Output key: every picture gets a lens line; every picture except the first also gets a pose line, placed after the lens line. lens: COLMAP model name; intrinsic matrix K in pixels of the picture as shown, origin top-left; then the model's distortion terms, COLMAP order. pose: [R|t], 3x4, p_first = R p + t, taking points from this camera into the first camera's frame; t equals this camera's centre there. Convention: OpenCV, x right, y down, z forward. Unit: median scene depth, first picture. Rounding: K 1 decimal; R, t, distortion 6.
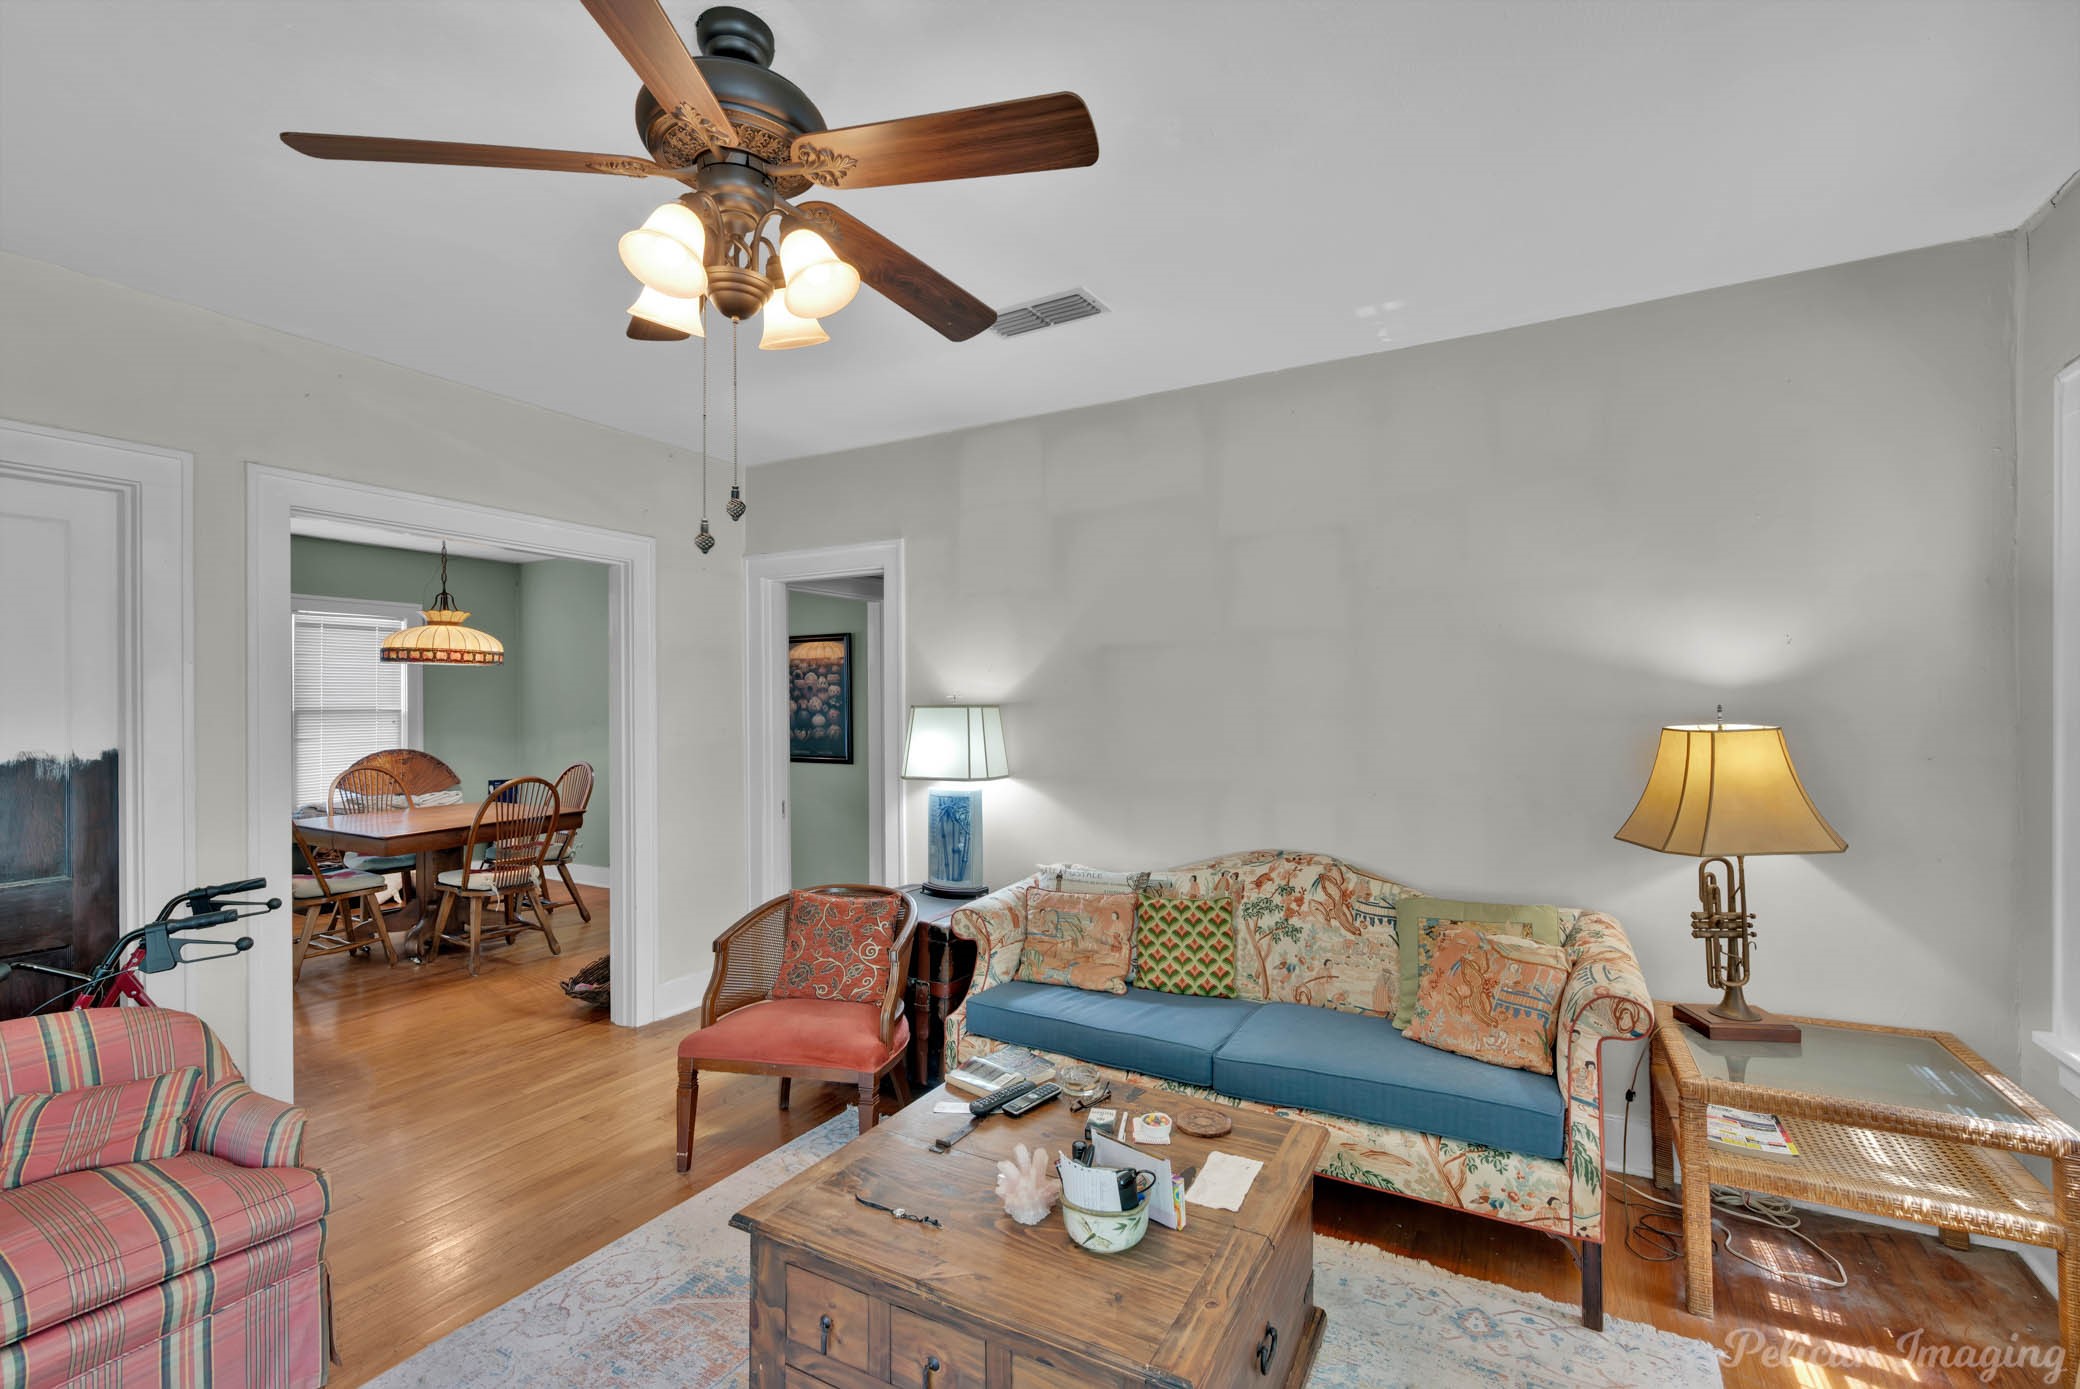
lens RADIAL K [[885.5, 0, 1040.0], [0, 885.5, 694.5], [0, 0, 1]] dist [-0.000140, -0.000169]
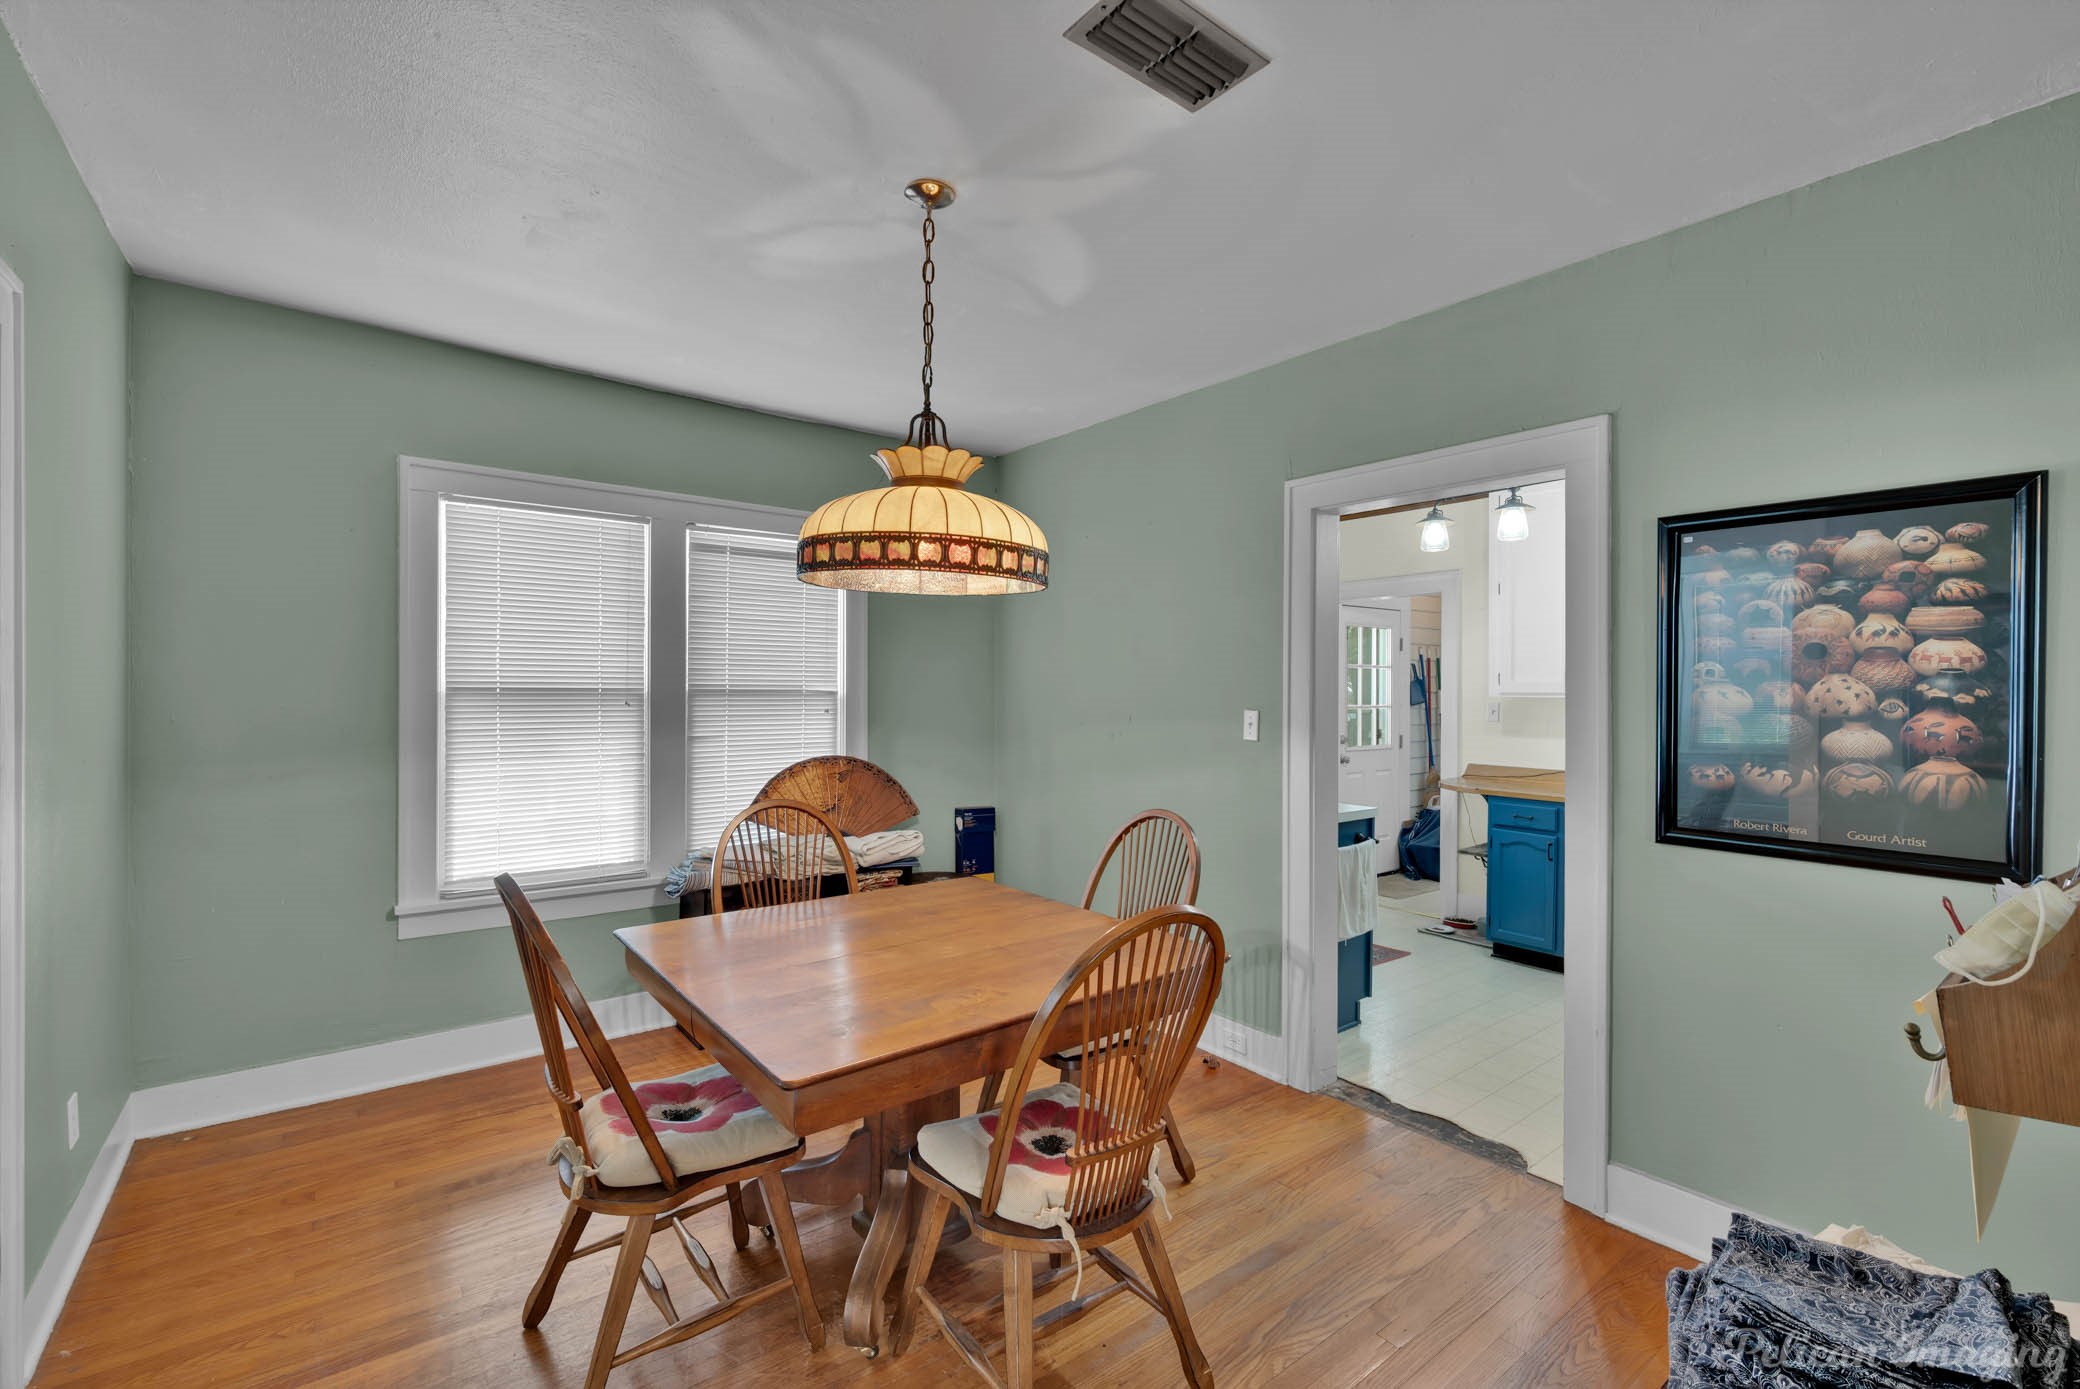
lens RADIAL K [[885.5, 0, 1040.0], [0, 885.5, 694.5], [0, 0, 1]] dist [-0.000140, -0.000169]
pose [[0.921498, 0.018092, -0.387961, -0.411556], [-0.011797, 0.999757, 0.018602, 0.007692], [0.388203, -0.012565, 0.921488, 0.568739]]
